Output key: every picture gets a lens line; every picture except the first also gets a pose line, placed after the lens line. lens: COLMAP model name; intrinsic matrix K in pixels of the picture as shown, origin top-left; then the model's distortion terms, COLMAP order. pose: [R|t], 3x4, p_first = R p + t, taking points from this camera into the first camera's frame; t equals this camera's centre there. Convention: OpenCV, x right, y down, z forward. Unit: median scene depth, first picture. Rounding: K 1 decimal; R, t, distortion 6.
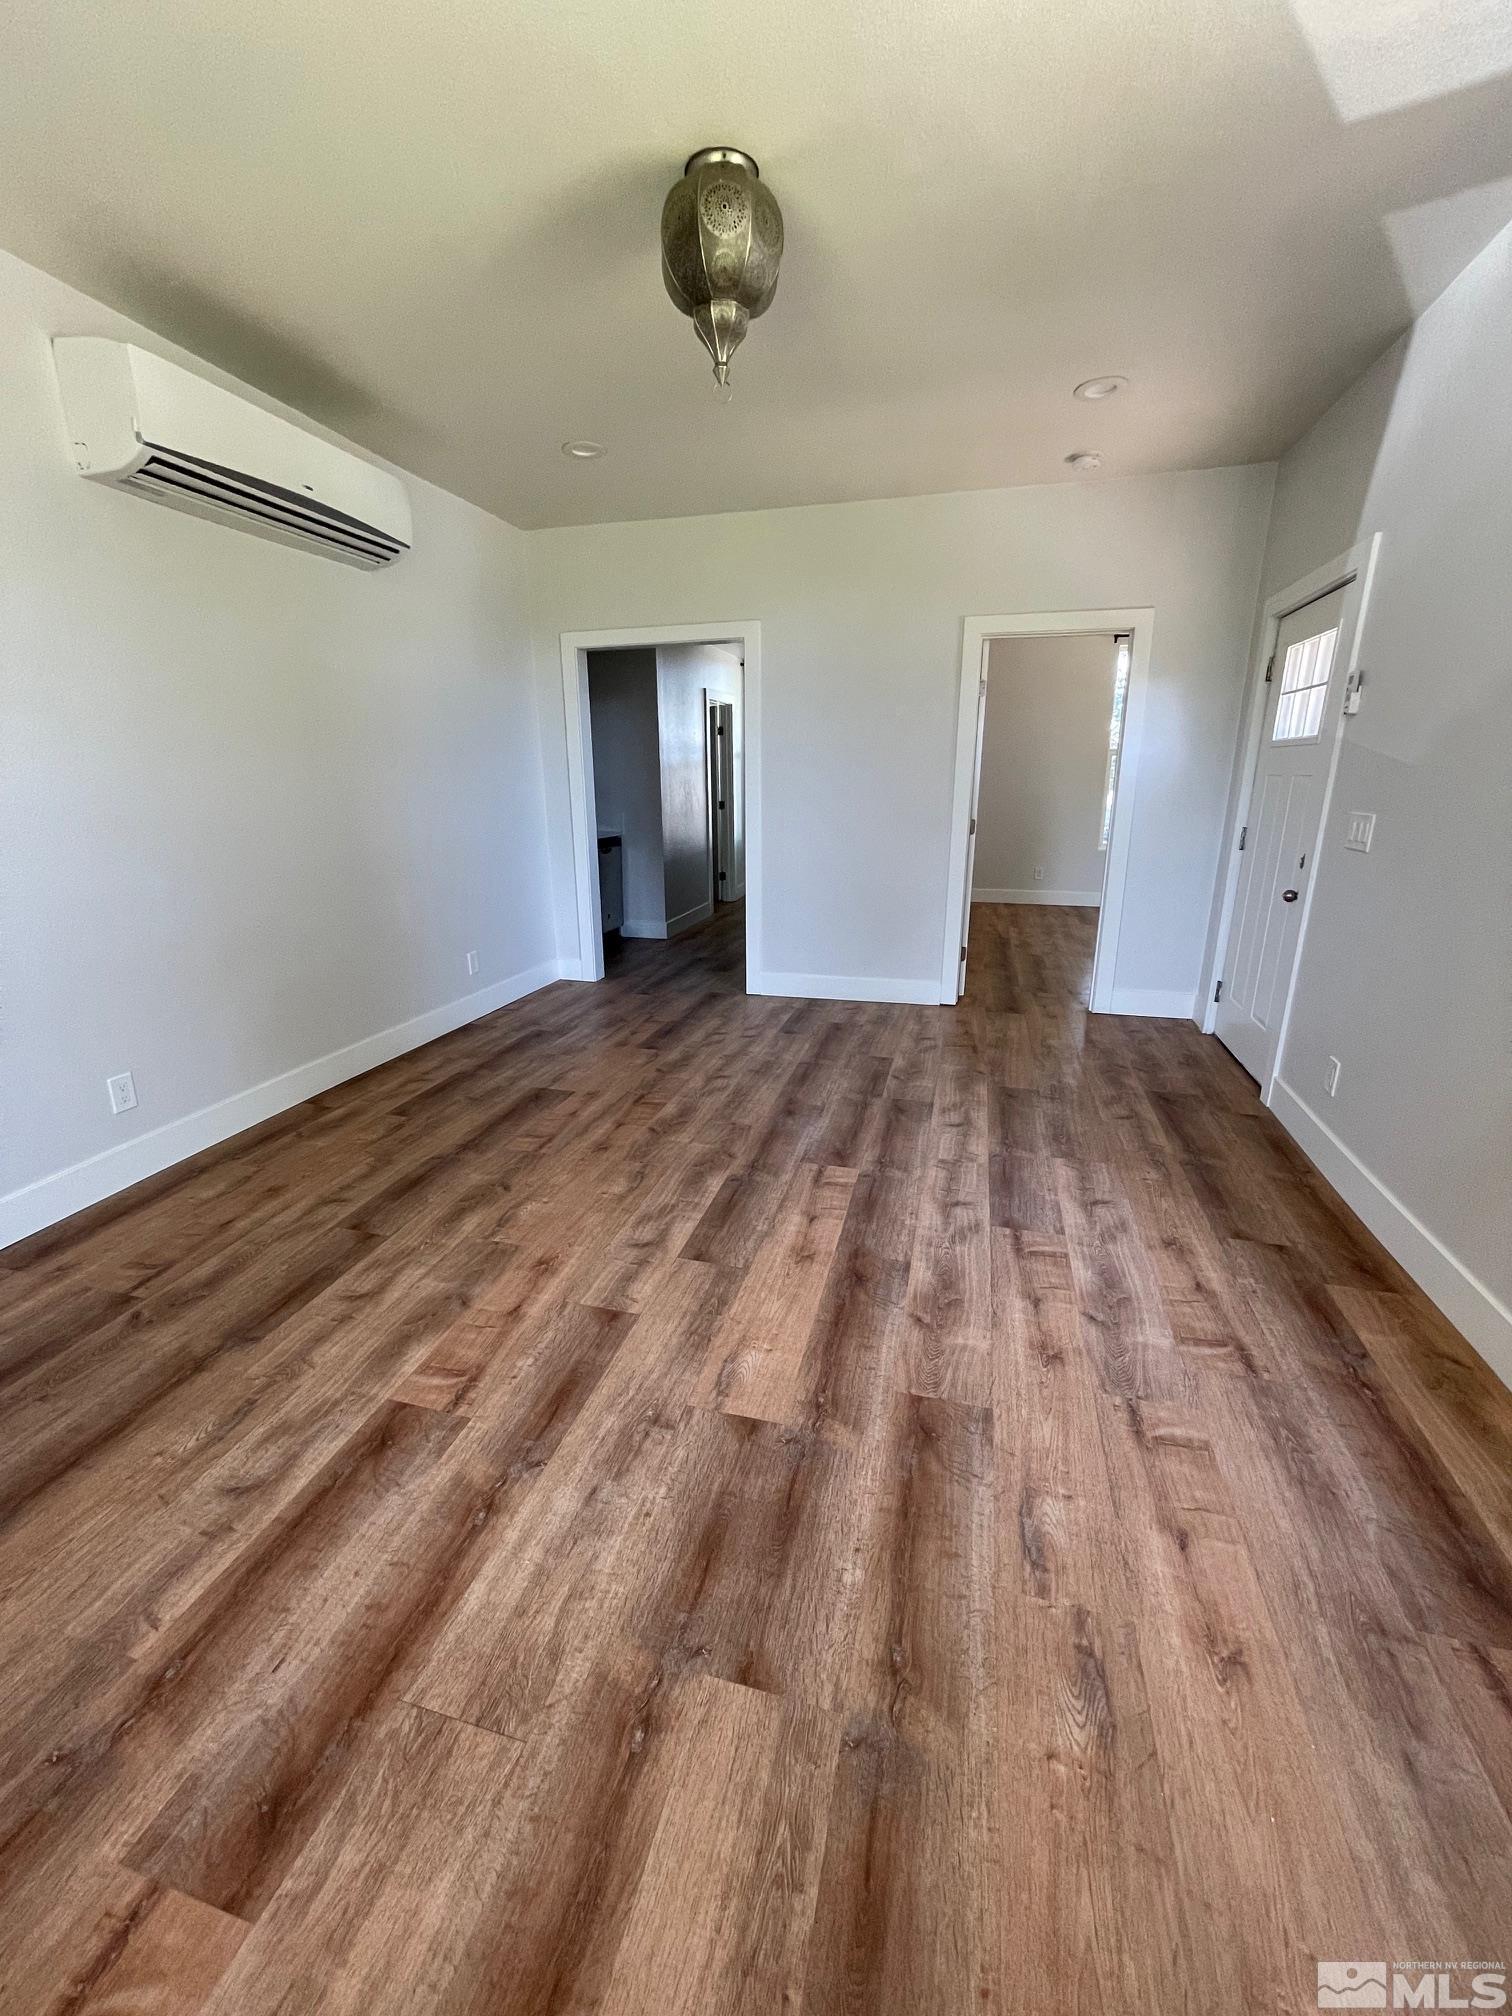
lens RADIAL K [[803.6, 0, 756.0], [0, 803.6, 1008.0], [0, 0, 1]] dist [-0.003126, 0.000095]
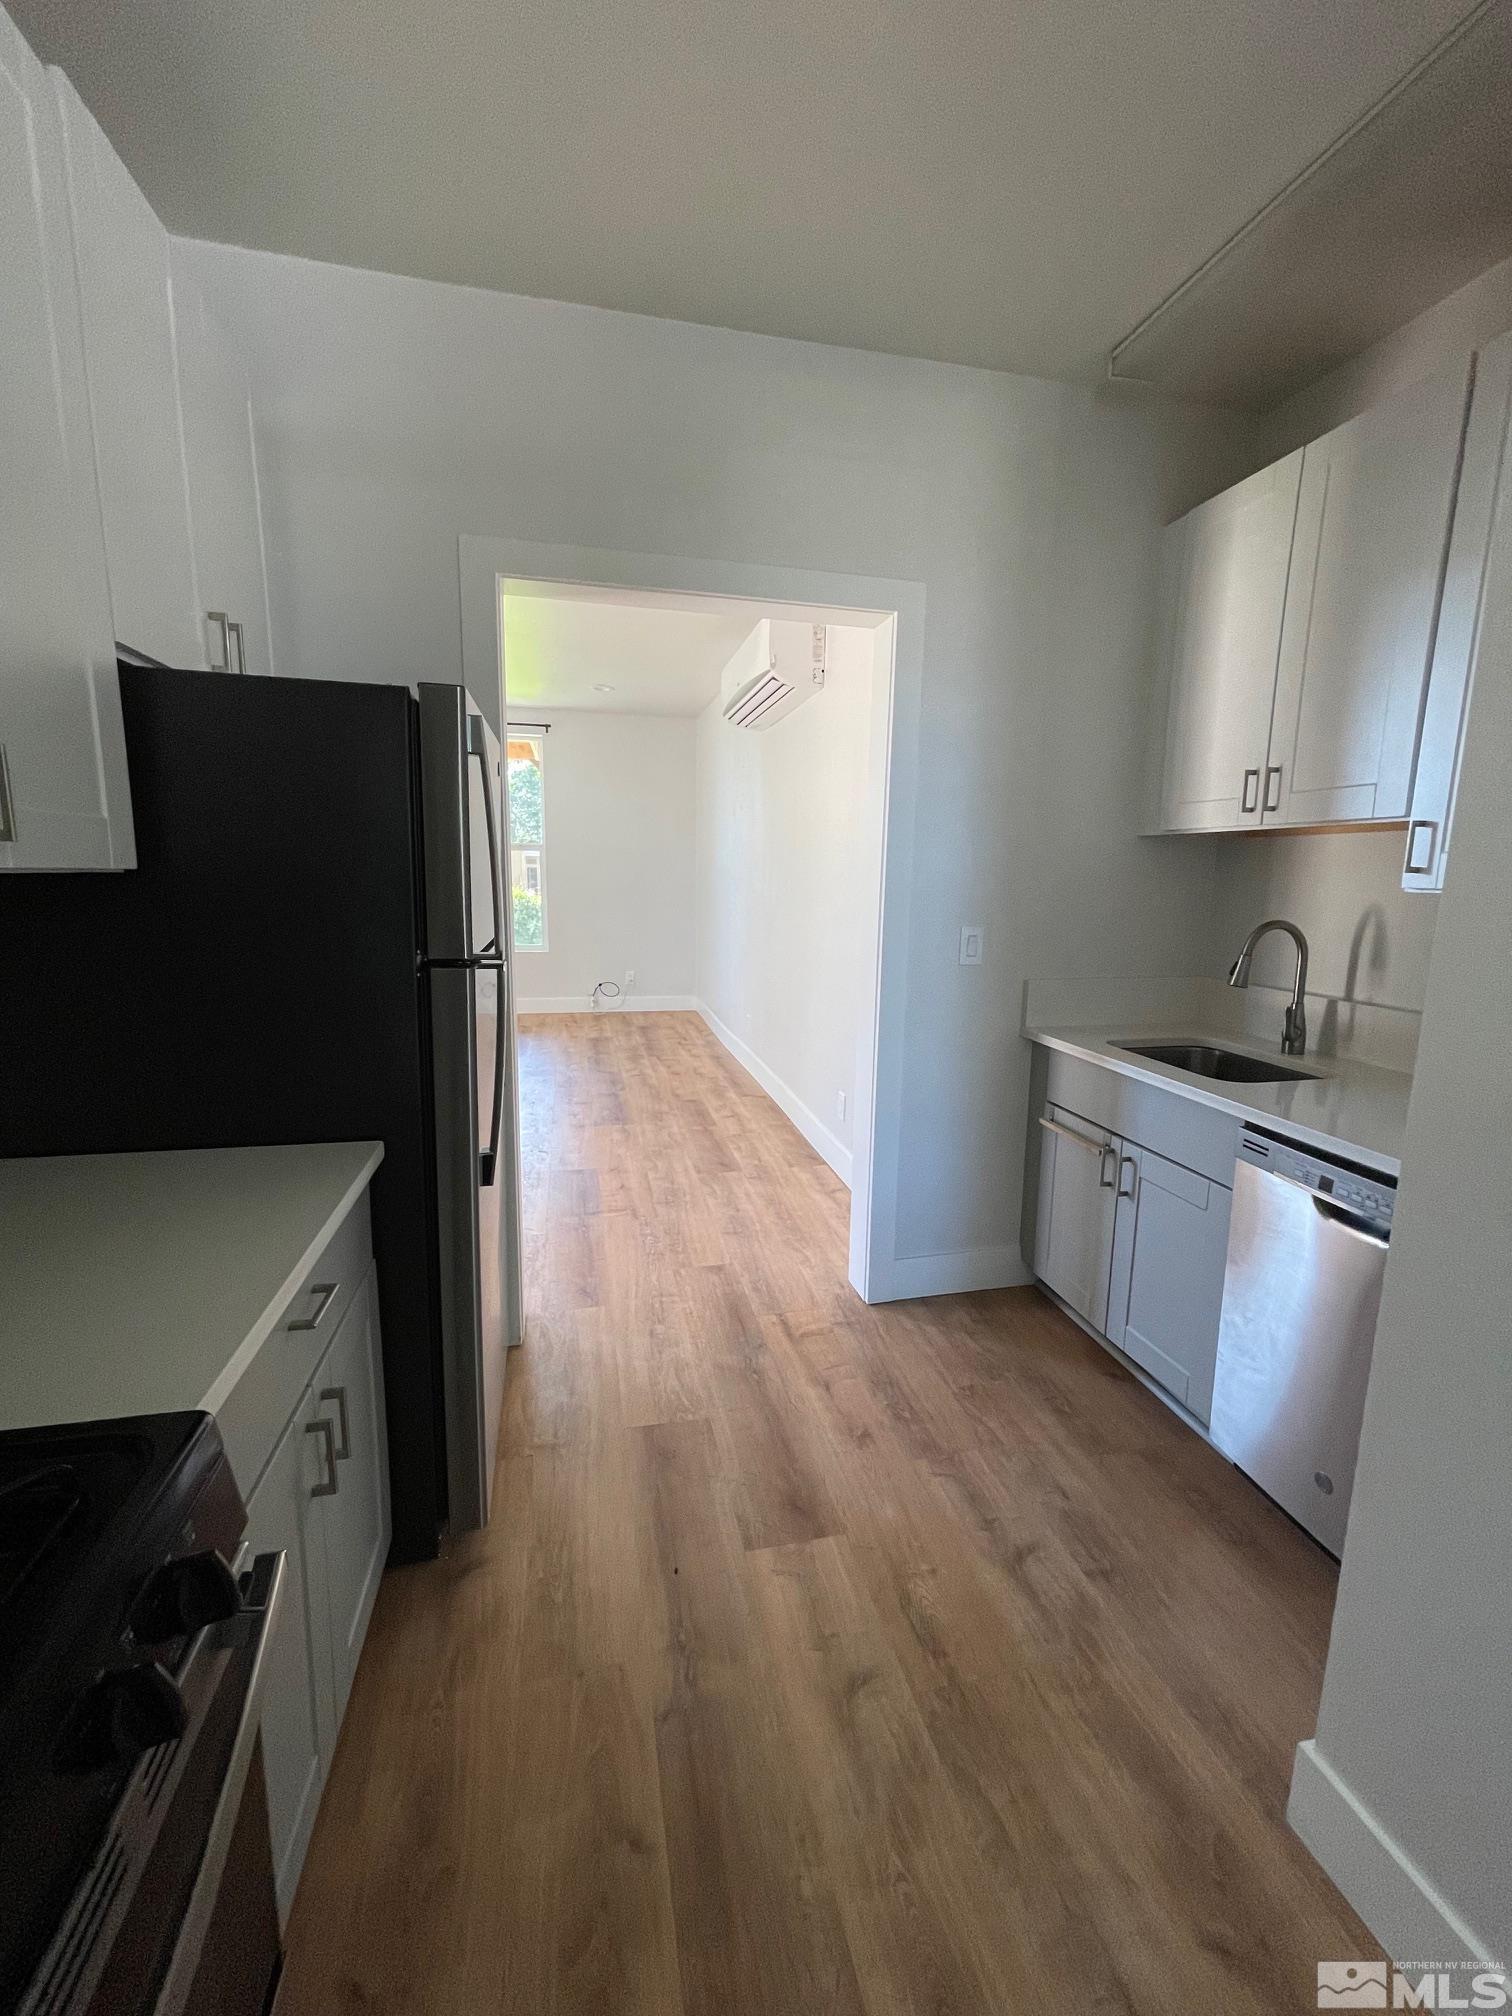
lens RADIAL K [[810.5, 0, 753.6], [0, 810.5, 1001.1], [0, 0, 1]] dist [-0.009474, 0.004008]
pose [[-0.885272, 0.064086, -0.460638, 0.156992], [-0.140365, 0.907455, 0.396009, -0.791093], [0.443387, 0.415233, -0.794349, 2.689781]]
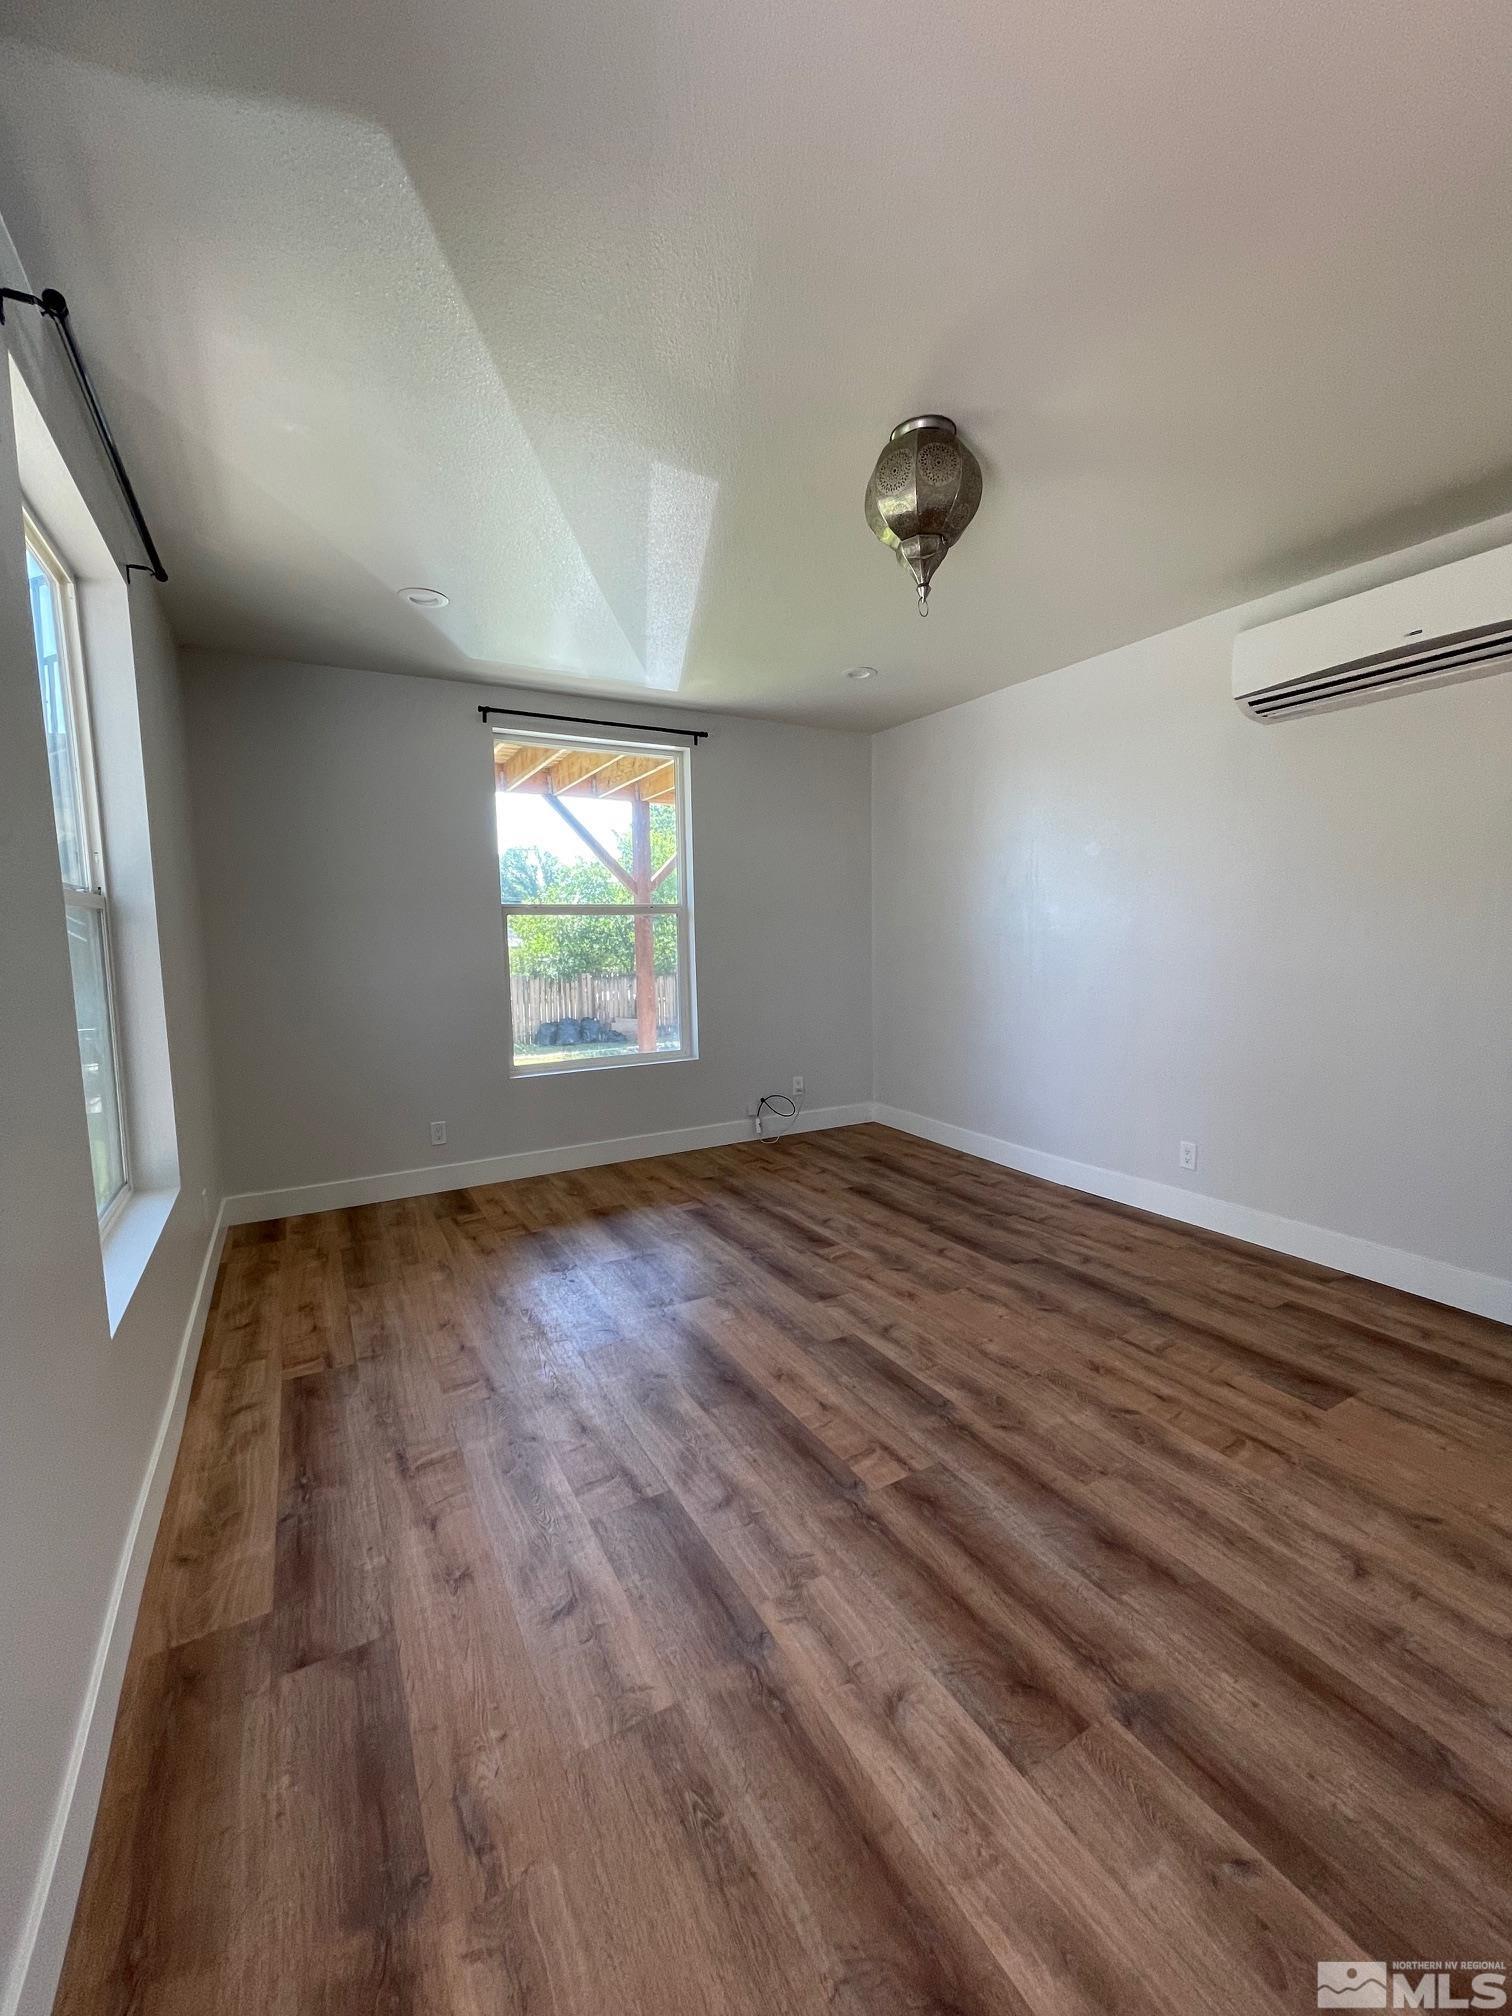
lens RADIAL K [[810.5, 0, 753.6], [0, 810.5, 1001.1], [0, 0, 1]] dist [-0.009474, 0.004008]
pose [[-0.711831, 0.078139, -0.697991, 0.723005], [-0.173855, 0.943262, 0.282899, -0.423239], [0.680493, 0.322725, -0.657858, 1.352109]]
